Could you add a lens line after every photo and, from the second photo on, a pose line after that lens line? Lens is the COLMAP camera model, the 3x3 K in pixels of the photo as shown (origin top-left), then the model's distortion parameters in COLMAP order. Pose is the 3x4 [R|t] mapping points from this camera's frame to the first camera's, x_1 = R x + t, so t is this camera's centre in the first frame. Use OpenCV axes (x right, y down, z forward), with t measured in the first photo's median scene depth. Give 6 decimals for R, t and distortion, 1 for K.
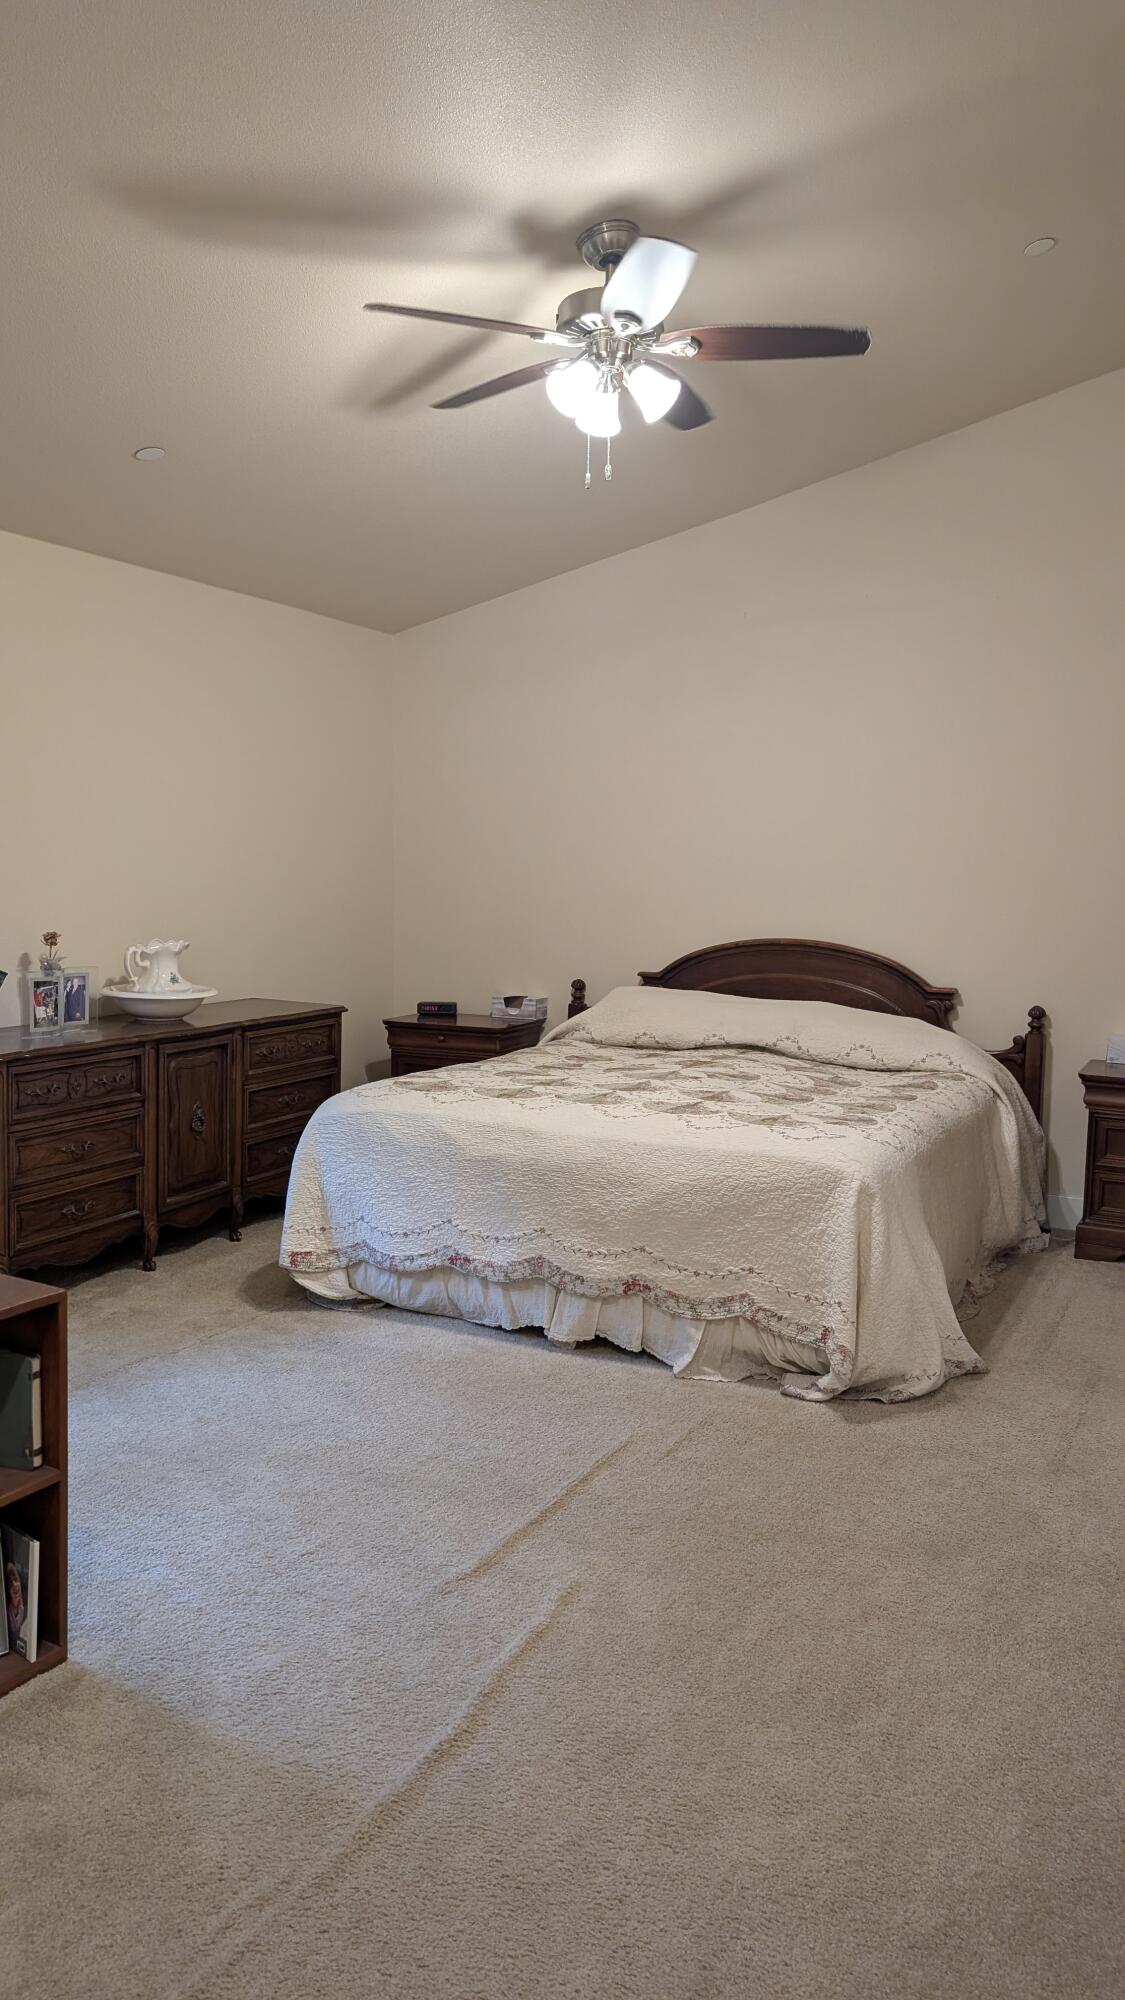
lens RADIAL K [[1445.2, 0, 561.6], [0, 1445.2, 996.9], [0, 0, 1]] dist [0.024326, -0.013403]
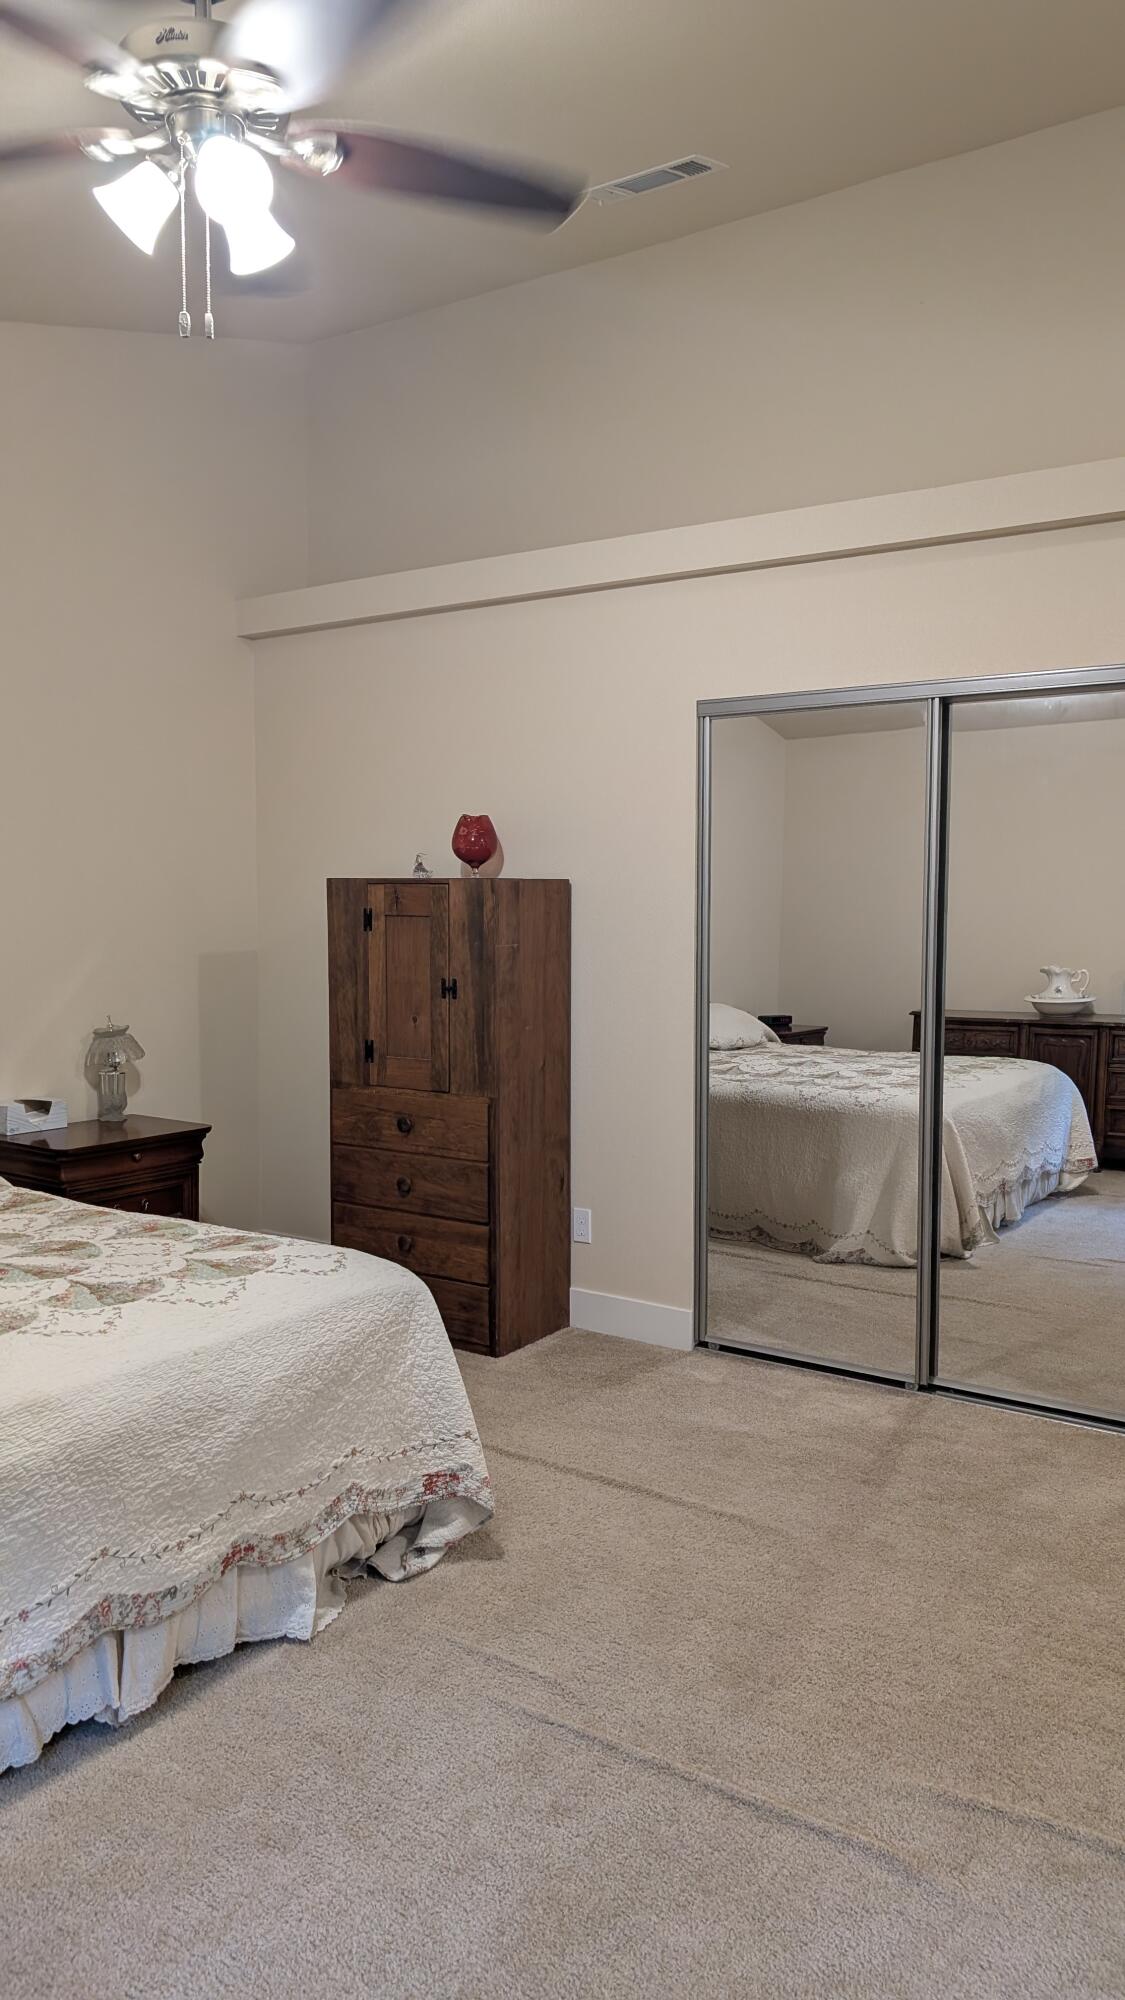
lens RADIAL K [[1445.2, 0, 562.0], [0, 1445.2, 1002.1], [0, 0, 1]] dist [0.024326, -0.013403]
pose [[0.147140, -0.094522, 0.984589, -0.575133], [0.081728, 0.993181, 0.083133, -0.101827], [-0.985733, 0.068237, 0.153862, 0.735050]]
